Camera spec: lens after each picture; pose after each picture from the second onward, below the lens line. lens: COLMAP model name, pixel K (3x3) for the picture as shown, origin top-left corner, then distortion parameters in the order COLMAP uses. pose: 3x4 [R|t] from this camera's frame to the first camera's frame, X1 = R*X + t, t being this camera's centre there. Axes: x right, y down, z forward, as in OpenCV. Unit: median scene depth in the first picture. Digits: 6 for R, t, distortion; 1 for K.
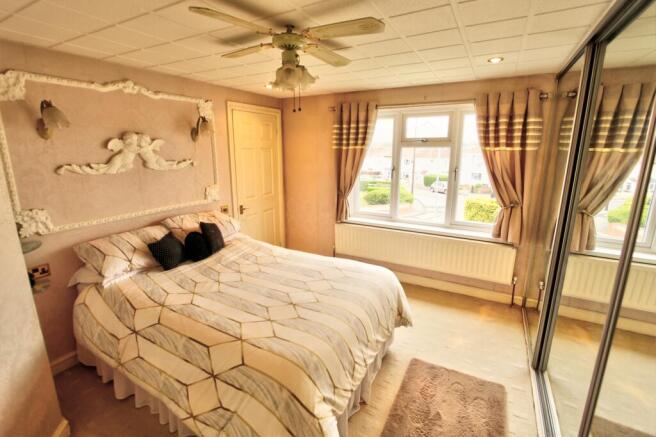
lens RADIAL K [[309.7, 0, 328.6], [0, 309.7, 214.6], [0, 0, 1]] dist [-0.004836, -0.000327]
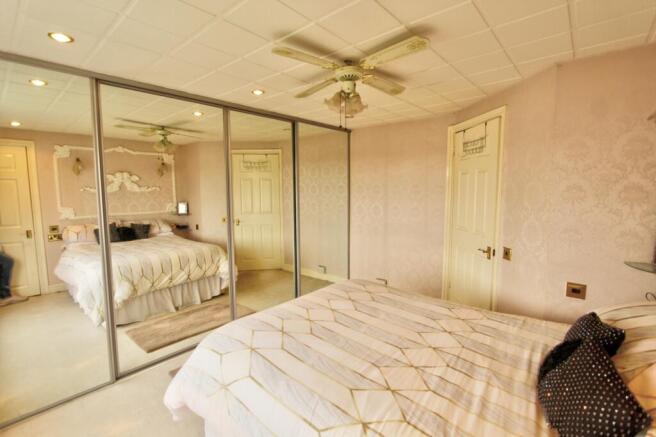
lens RADIAL K [[309.7, 0, 328.6], [0, 309.7, 214.6], [0, 0, 1]] dist [-0.004836, -0.000327]
pose [[-0.979817, -0.016536, 0.199210, -0.222871], [0.045678, 0.951684, 0.303664, -0.304519], [-0.194606, 0.306635, -0.931721, 1.719372]]
